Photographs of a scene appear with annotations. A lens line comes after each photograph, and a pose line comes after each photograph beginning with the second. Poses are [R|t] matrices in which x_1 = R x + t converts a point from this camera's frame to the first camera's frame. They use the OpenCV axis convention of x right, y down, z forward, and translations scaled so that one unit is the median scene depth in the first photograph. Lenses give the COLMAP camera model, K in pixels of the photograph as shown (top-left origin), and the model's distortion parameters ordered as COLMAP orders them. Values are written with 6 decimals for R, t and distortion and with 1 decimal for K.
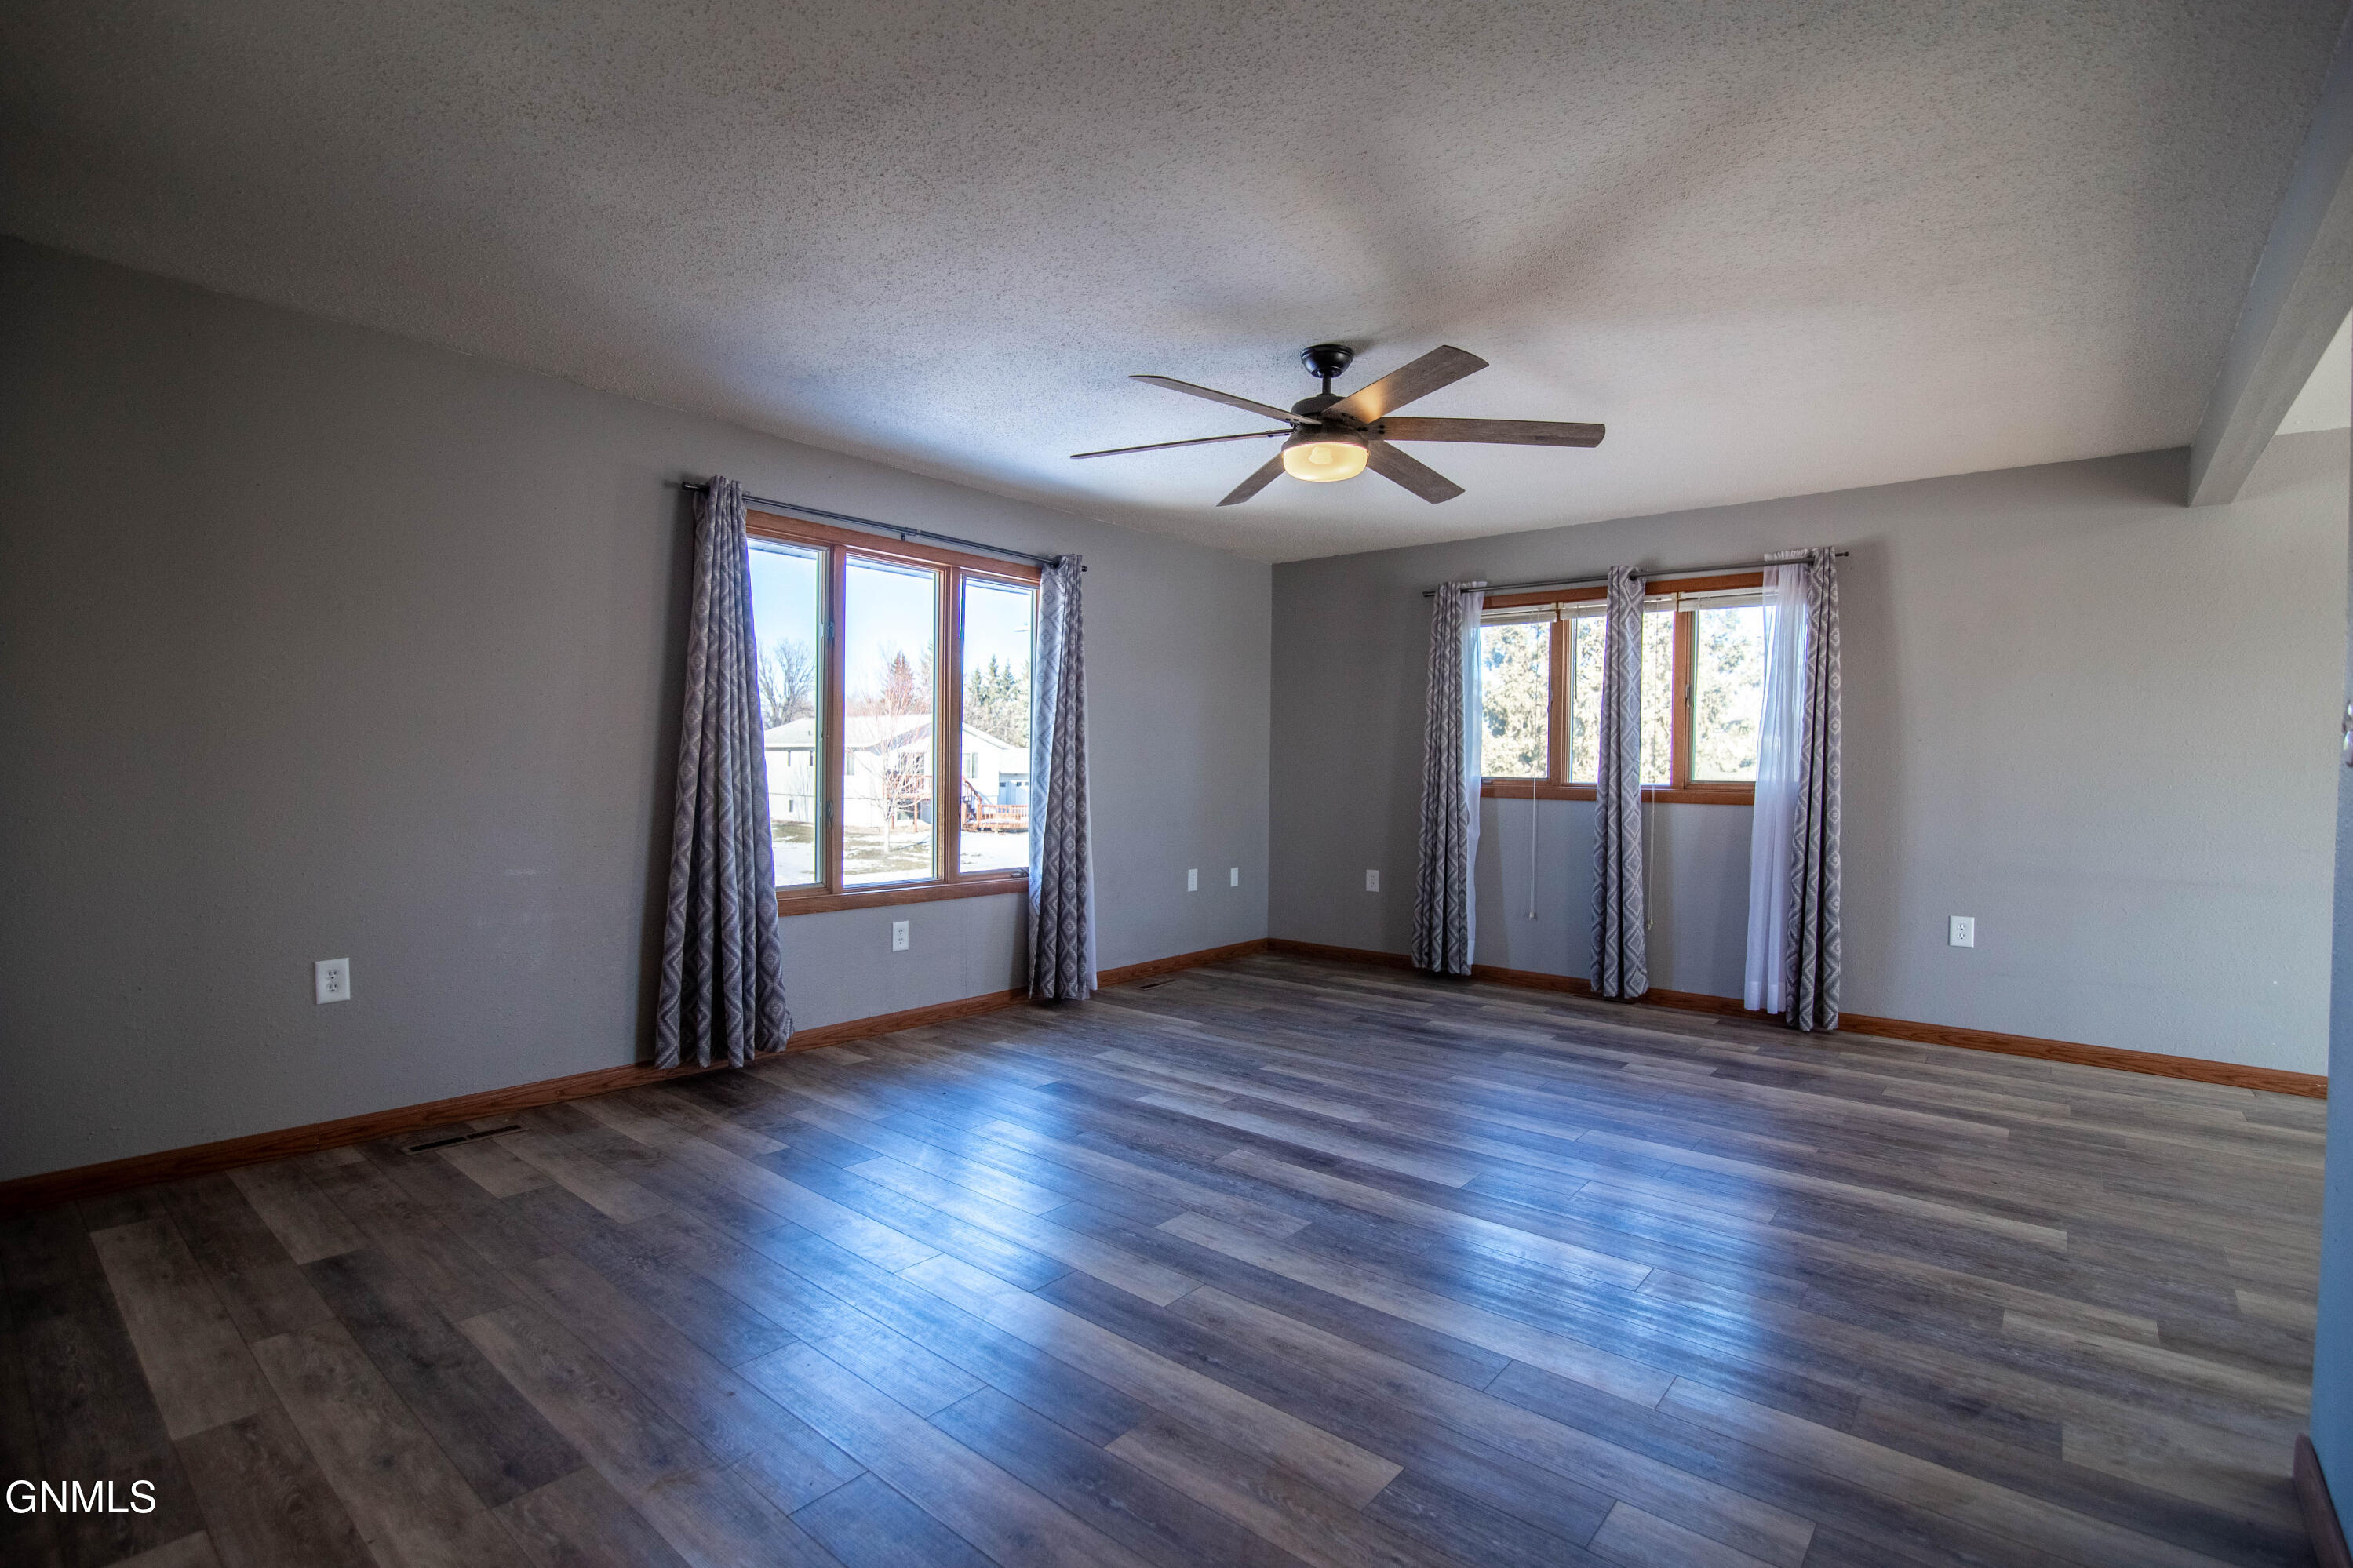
lens RADIAL K [[1096.7, 0, 1182.3], [0, 1096.7, 773.7], [0, 0, 1]] dist [-0.021039, 0.001411]
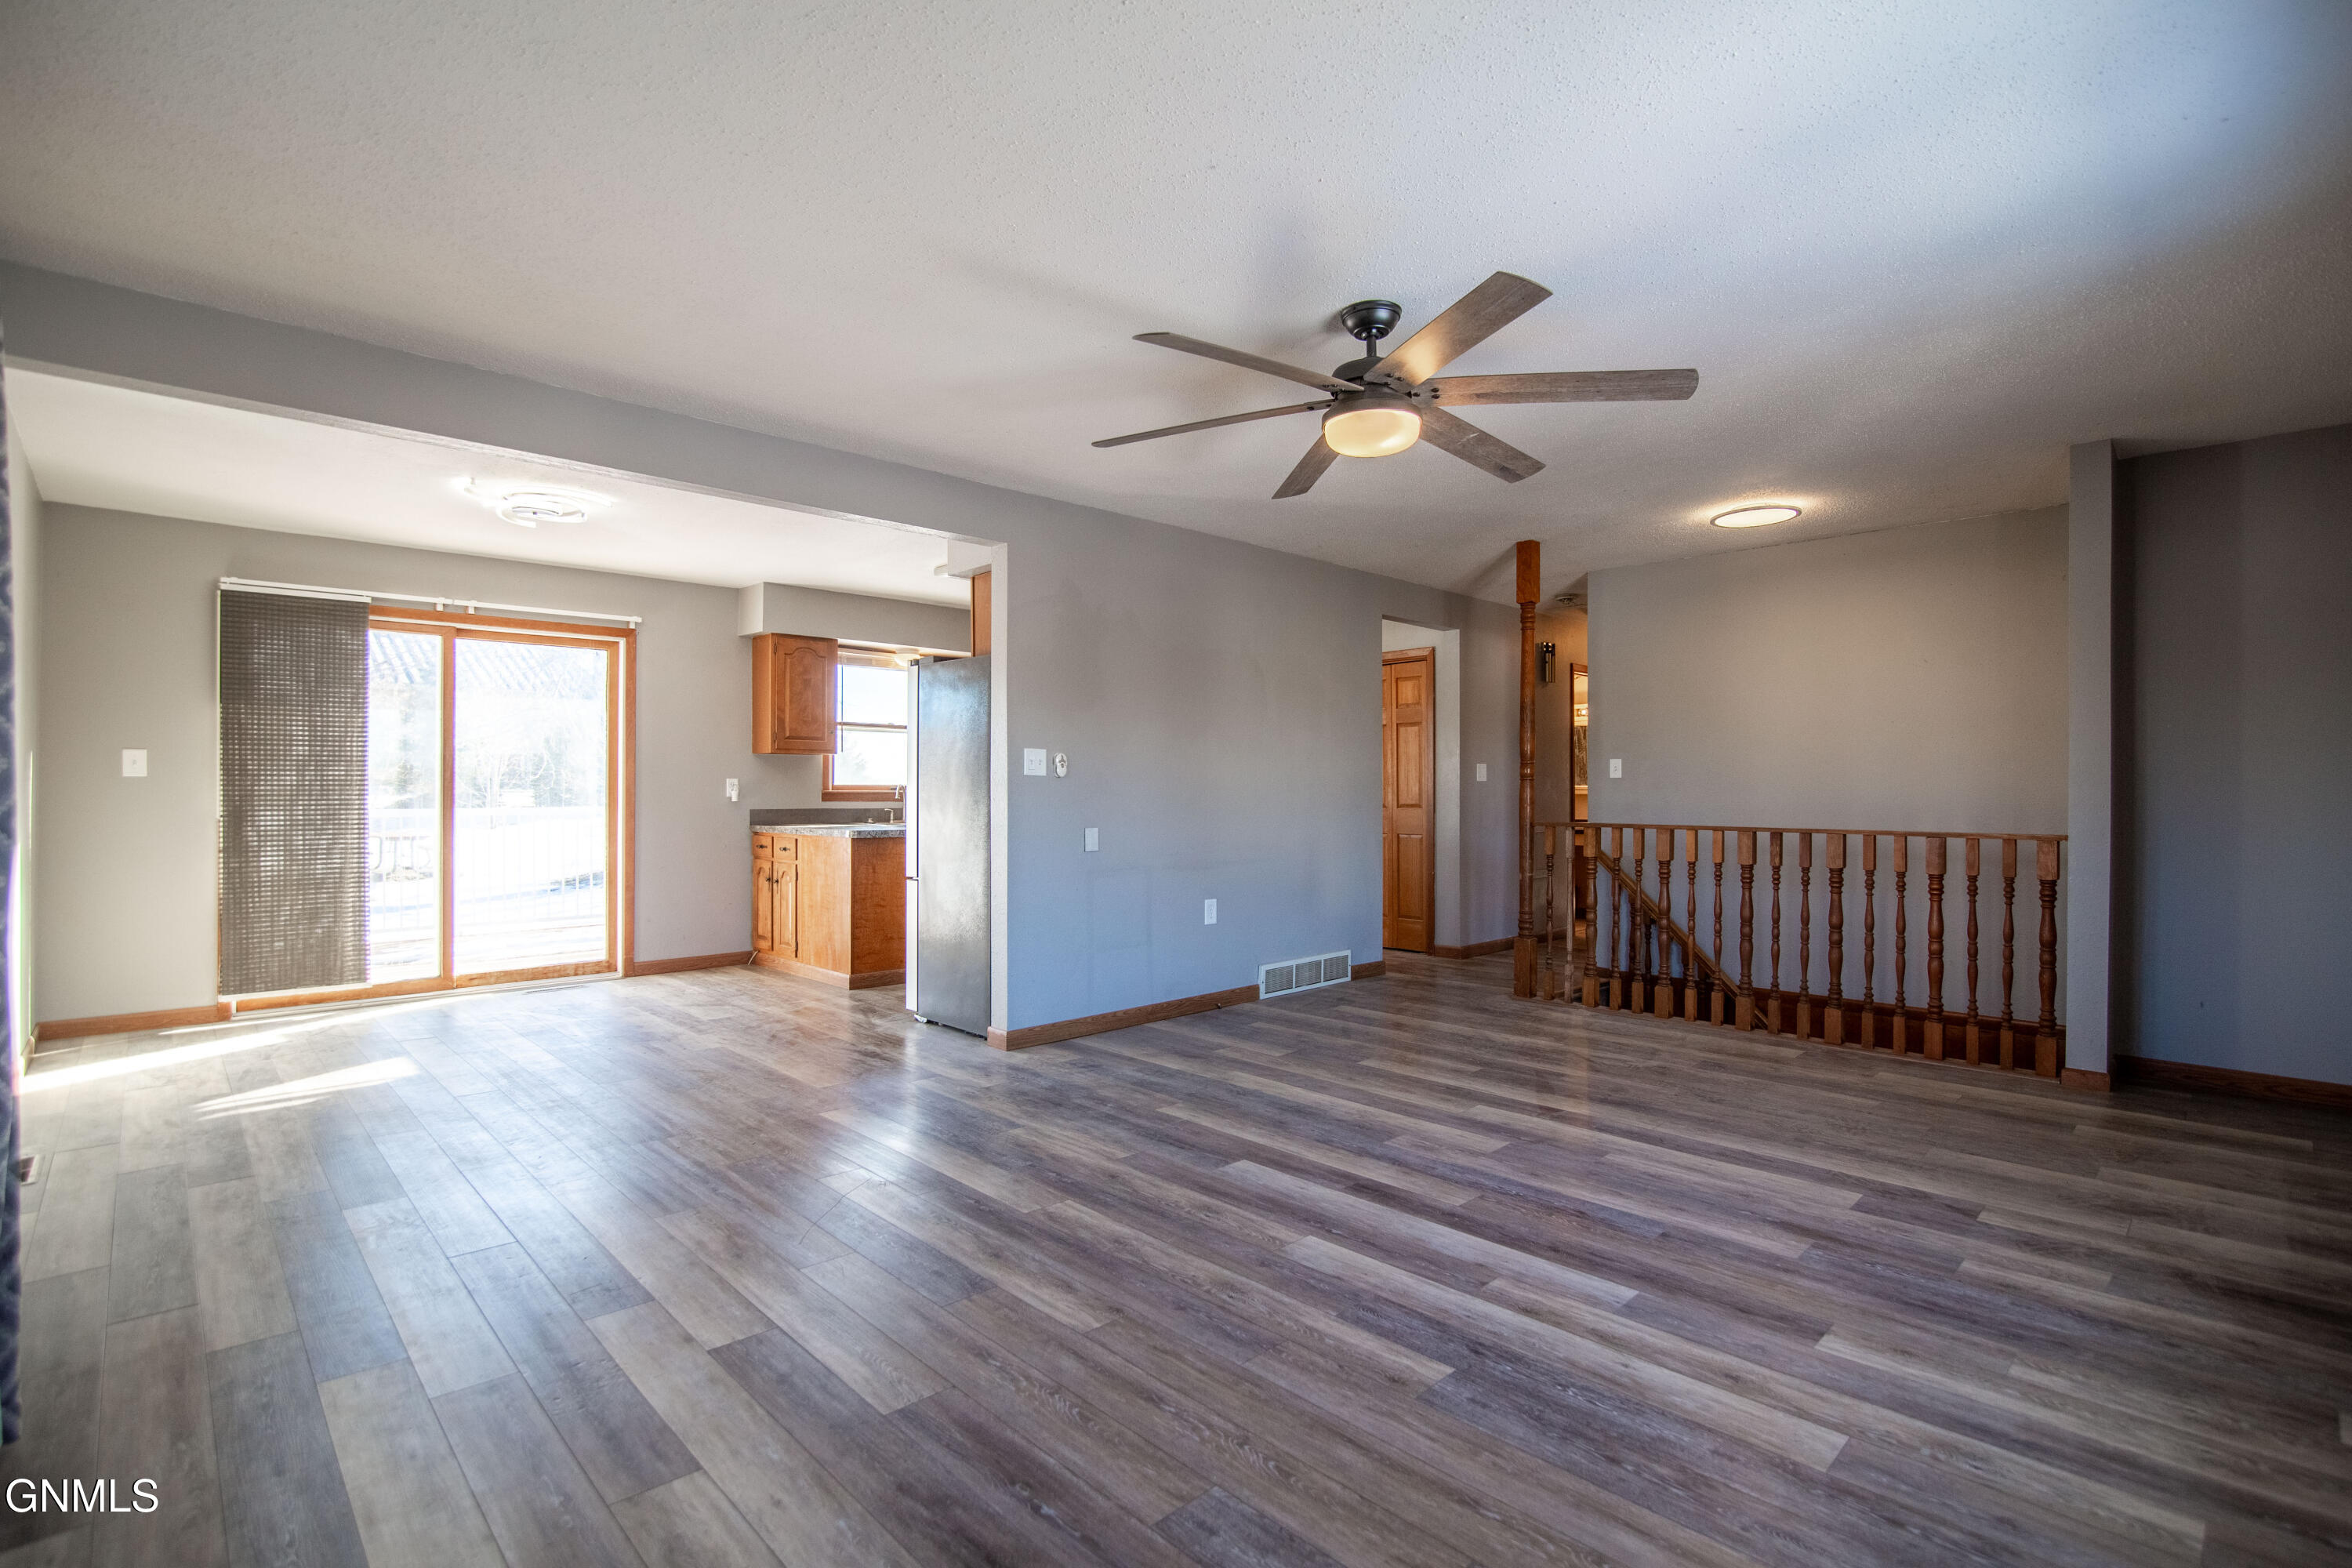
lens RADIAL K [[1096.3, 0, 1191.6], [0, 1096.3, 786.2], [0, 0, 1]] dist [-0.021039, 0.001411]
pose [[-0.994802, -0.015473, 0.100650, 0.156639], [-0.014819, 0.999864, 0.007245, -0.001577], [-0.100749, 0.005716, -0.994895, 1.632597]]
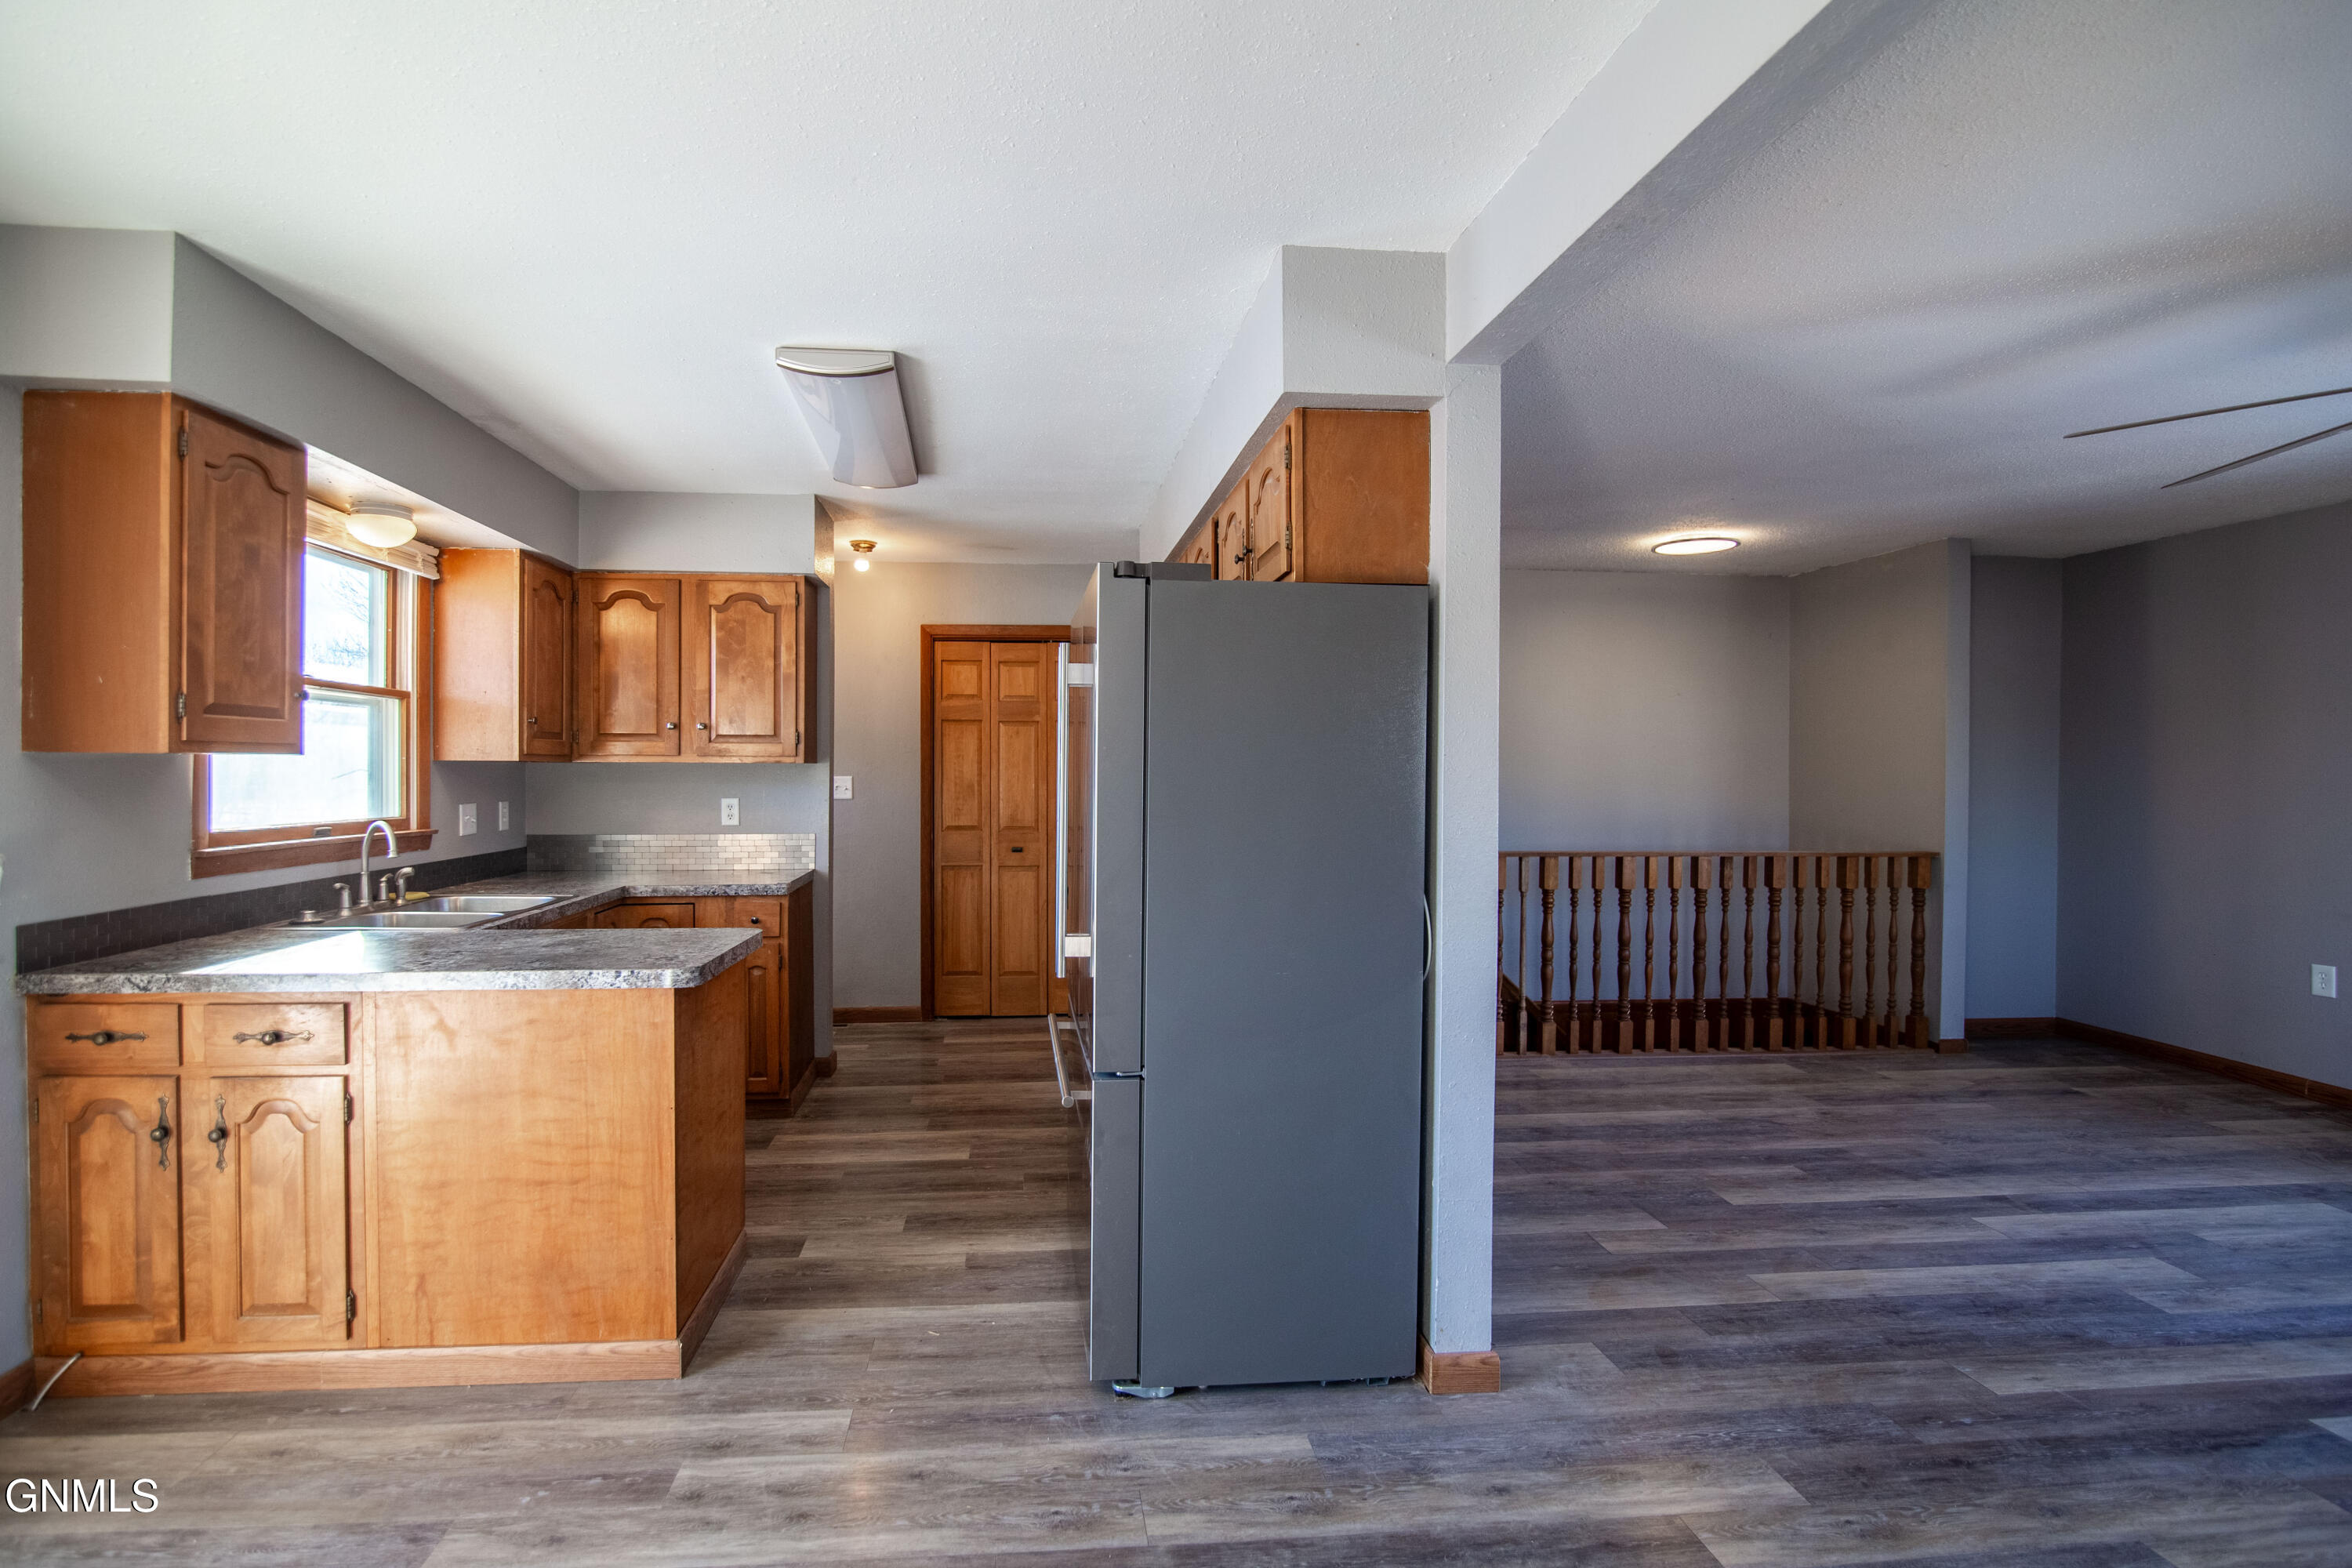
lens RADIAL K [[1096.3, 0, 1118.2], [0, 1096.3, 782.8], [0, 0, 1]] dist [-0.021039, 0.001411]
pose [[-0.710104, -0.011001, -0.704011, 1.046697], [-0.021280, 0.999756, 0.005843, -0.031171], [0.703775, 0.019131, -0.710165, 0.727103]]
